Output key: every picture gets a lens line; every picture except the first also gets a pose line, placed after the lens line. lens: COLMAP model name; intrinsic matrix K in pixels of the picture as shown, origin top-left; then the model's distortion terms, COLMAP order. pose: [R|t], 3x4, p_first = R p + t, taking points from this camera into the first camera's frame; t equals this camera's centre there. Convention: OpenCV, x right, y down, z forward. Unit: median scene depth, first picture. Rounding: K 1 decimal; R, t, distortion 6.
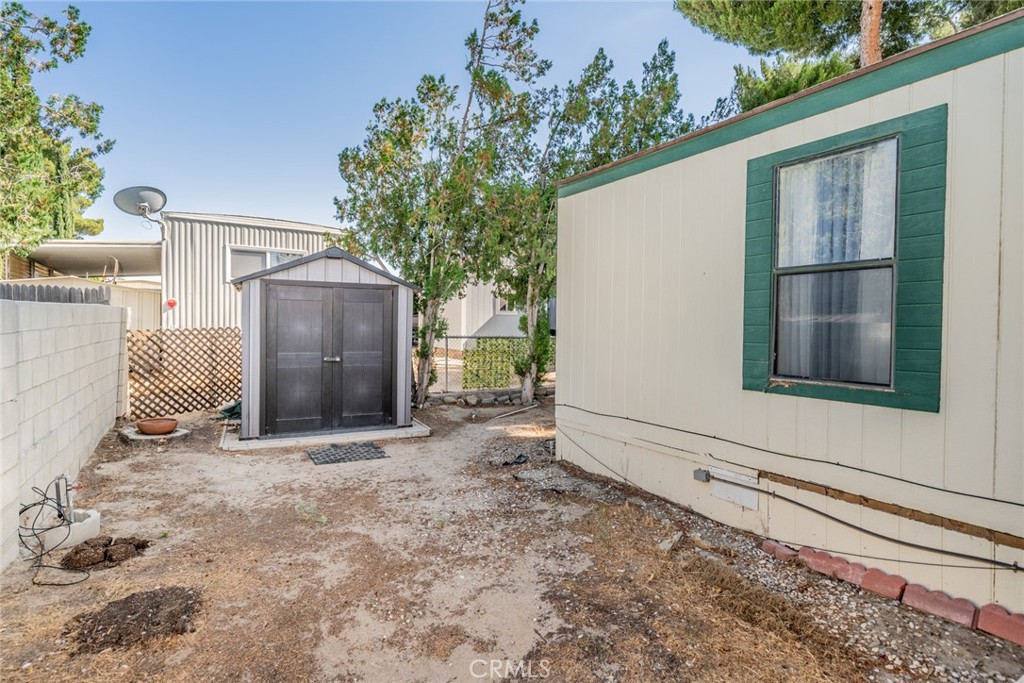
lens RADIAL K [[476.0, 0, 513.4], [0, 476.0, 330.1], [0, 0, 1]] dist [-0.000223, 0.000031]
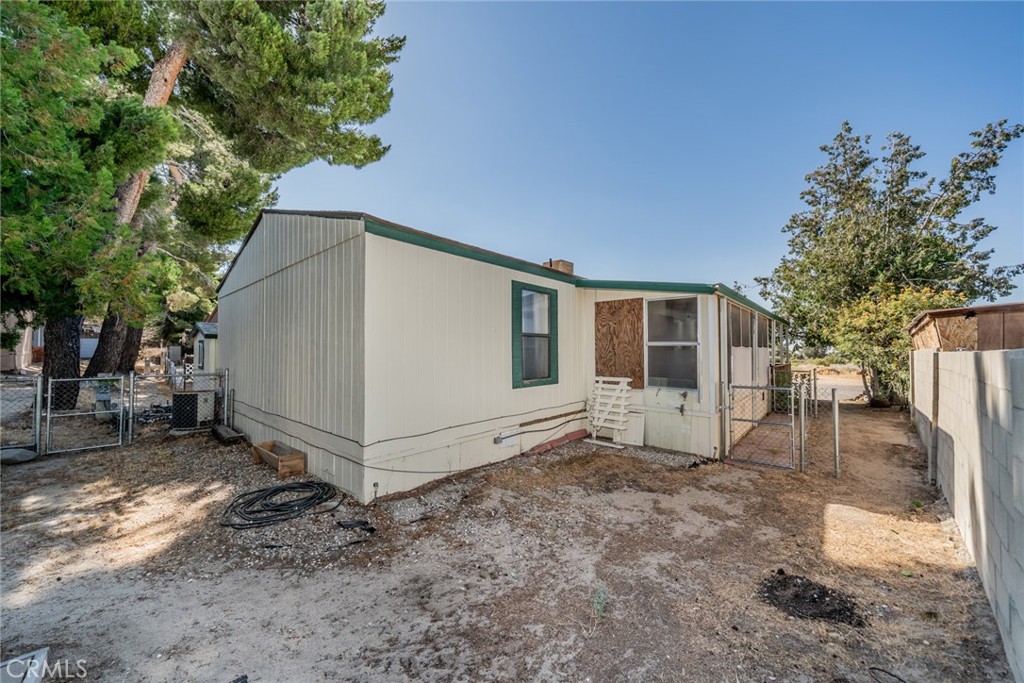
lens RADIAL K [[357.0, 0, 516.8], [0, 357.0, 339.8], [0, 0, 1]] dist [-0.007874, 0.000024]
pose [[-0.230992, 0.017612, 0.972796, -1.039876], [0.009704, 0.999828, -0.015797, -0.064220], [-0.972907, 0.005791, -0.231123, 1.334886]]
